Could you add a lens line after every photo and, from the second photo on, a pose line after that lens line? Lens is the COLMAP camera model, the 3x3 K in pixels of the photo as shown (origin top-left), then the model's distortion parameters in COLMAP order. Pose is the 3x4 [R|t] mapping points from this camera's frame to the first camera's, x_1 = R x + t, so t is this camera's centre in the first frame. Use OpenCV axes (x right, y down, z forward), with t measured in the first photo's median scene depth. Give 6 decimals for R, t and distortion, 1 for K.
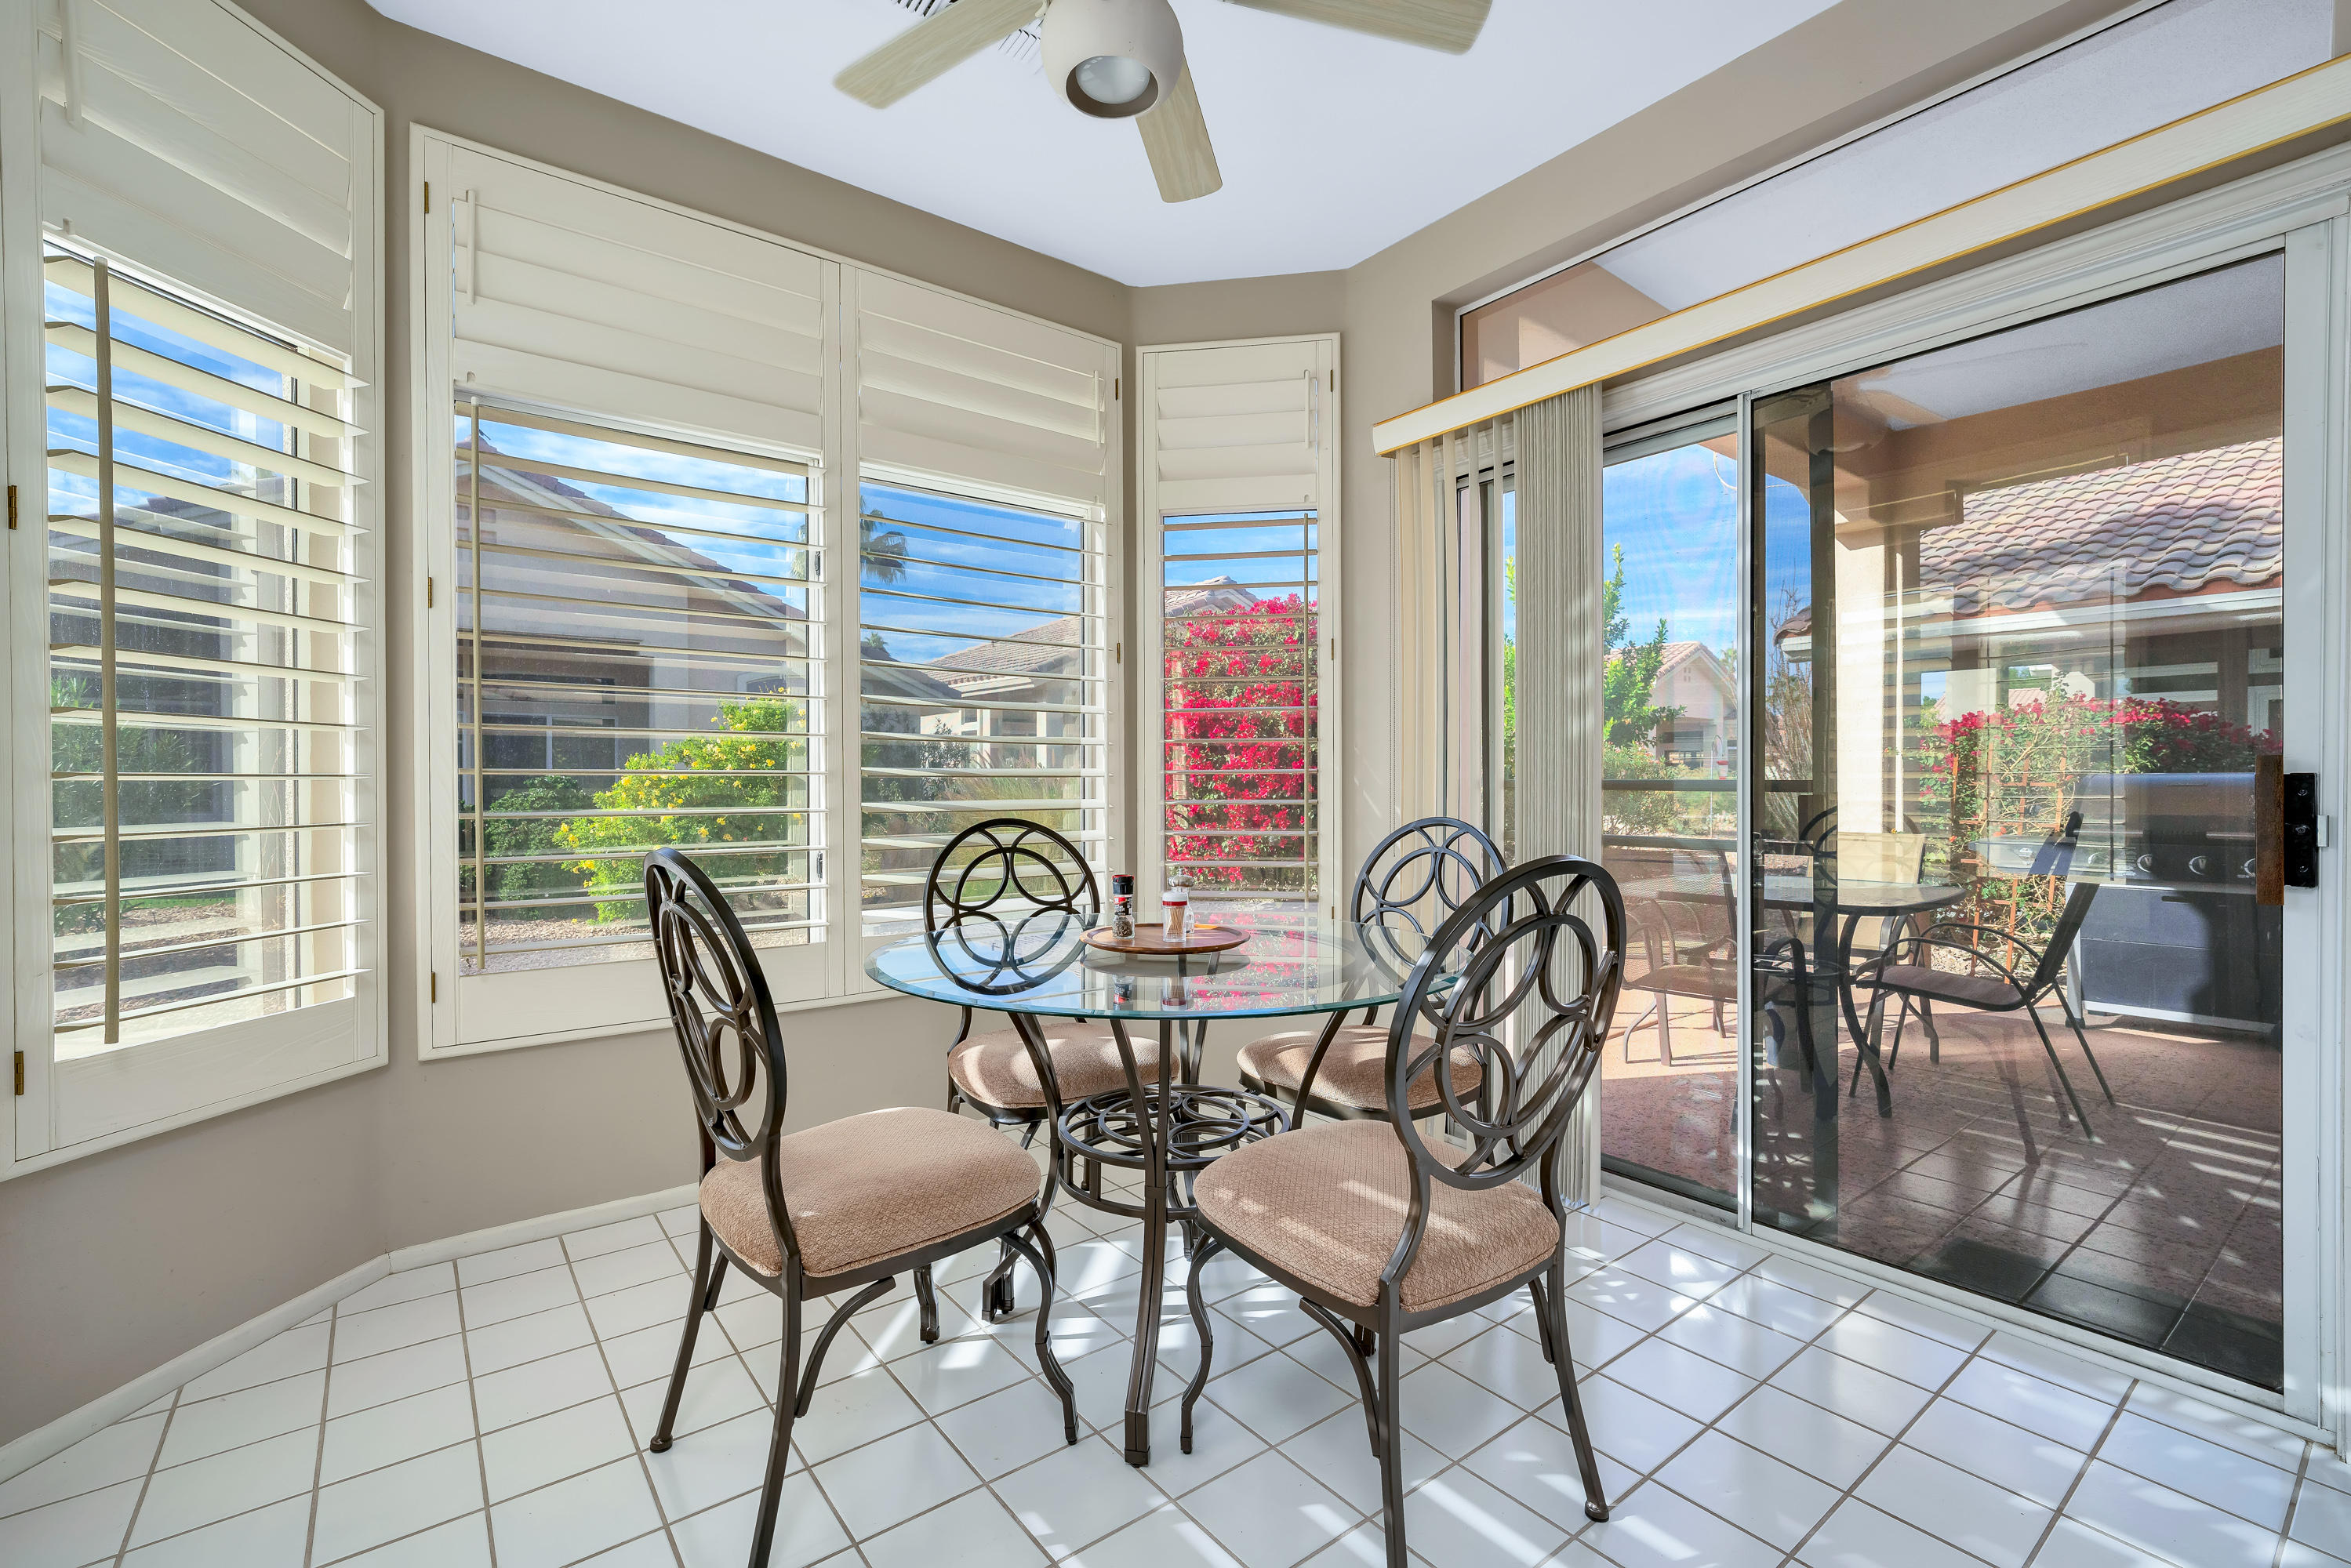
lens RADIAL K [[1110.1, 0, 1220.1], [0, 1110.1, 784.0], [0, 0, 1]] dist [-0.001673, 0.000092]
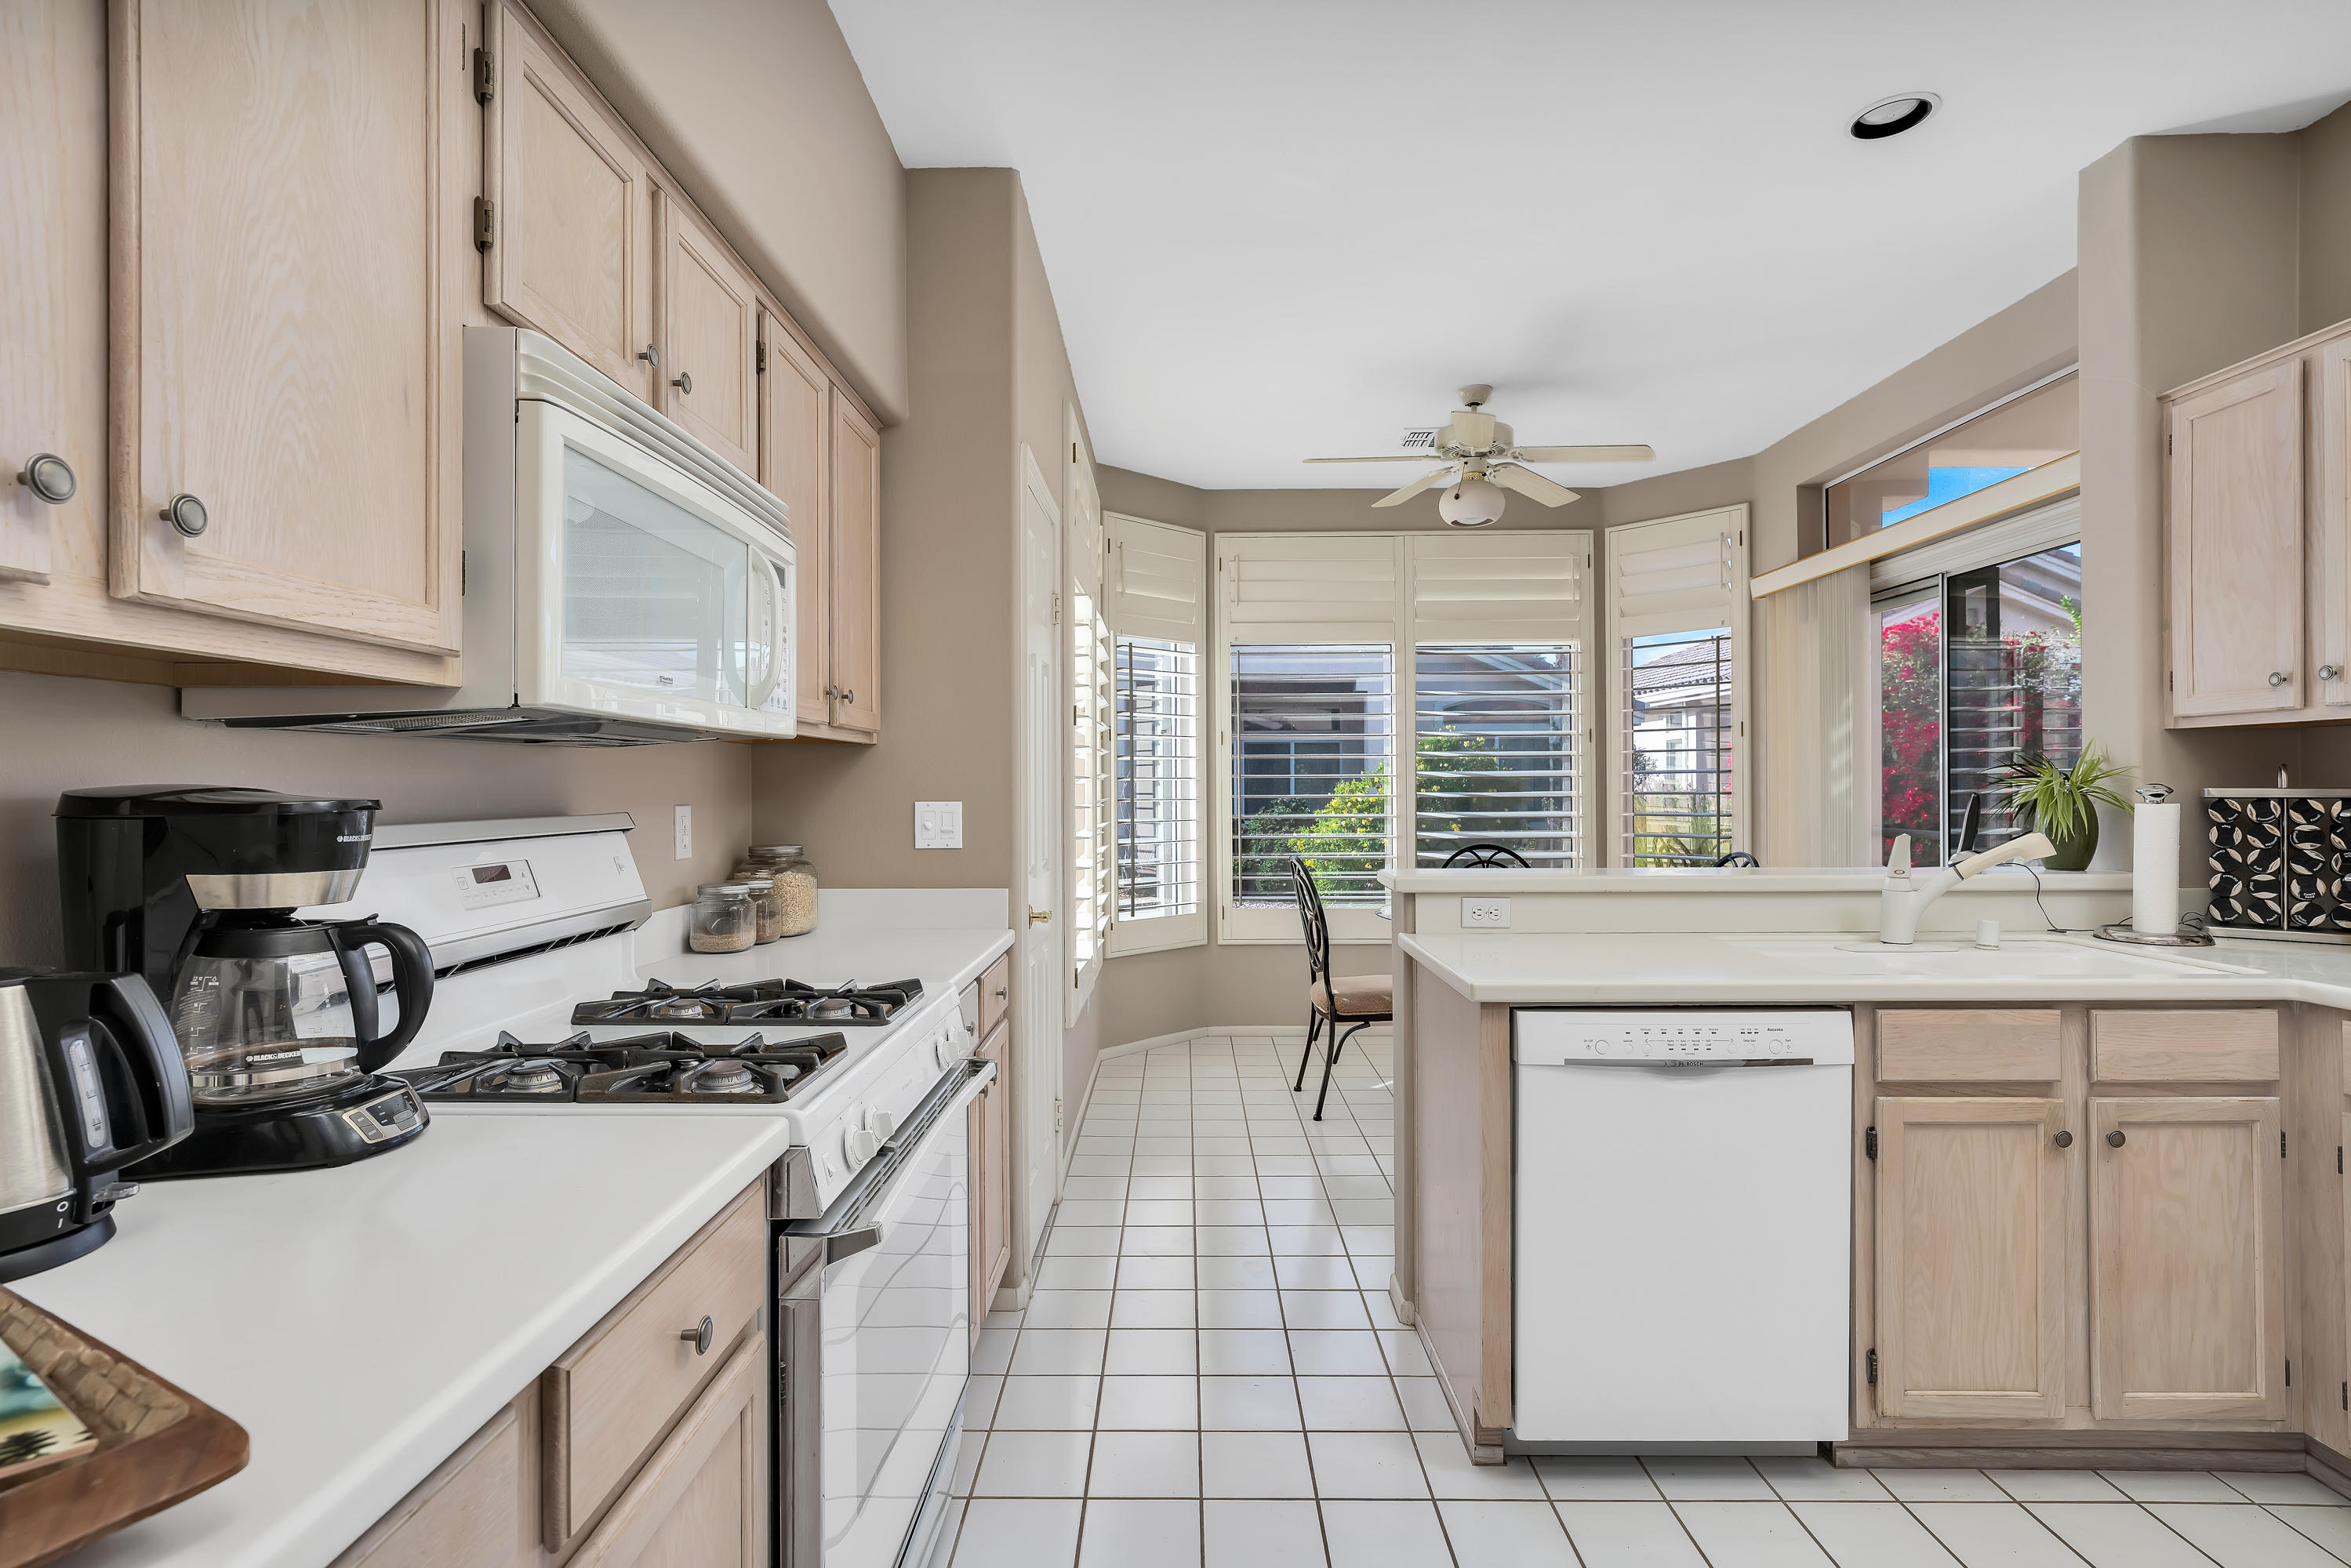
lens RADIAL K [[1110.1, 0, 1220.1], [0, 1110.1, 784.0], [0, 0, 1]] dist [-0.001673, 0.000092]
pose [[0.818687, -0.002980, -0.574232, 0.476019], [-0.003217, 0.999947, -0.009777, -0.044889], [0.574231, 0.009852, 0.818634, -0.693156]]
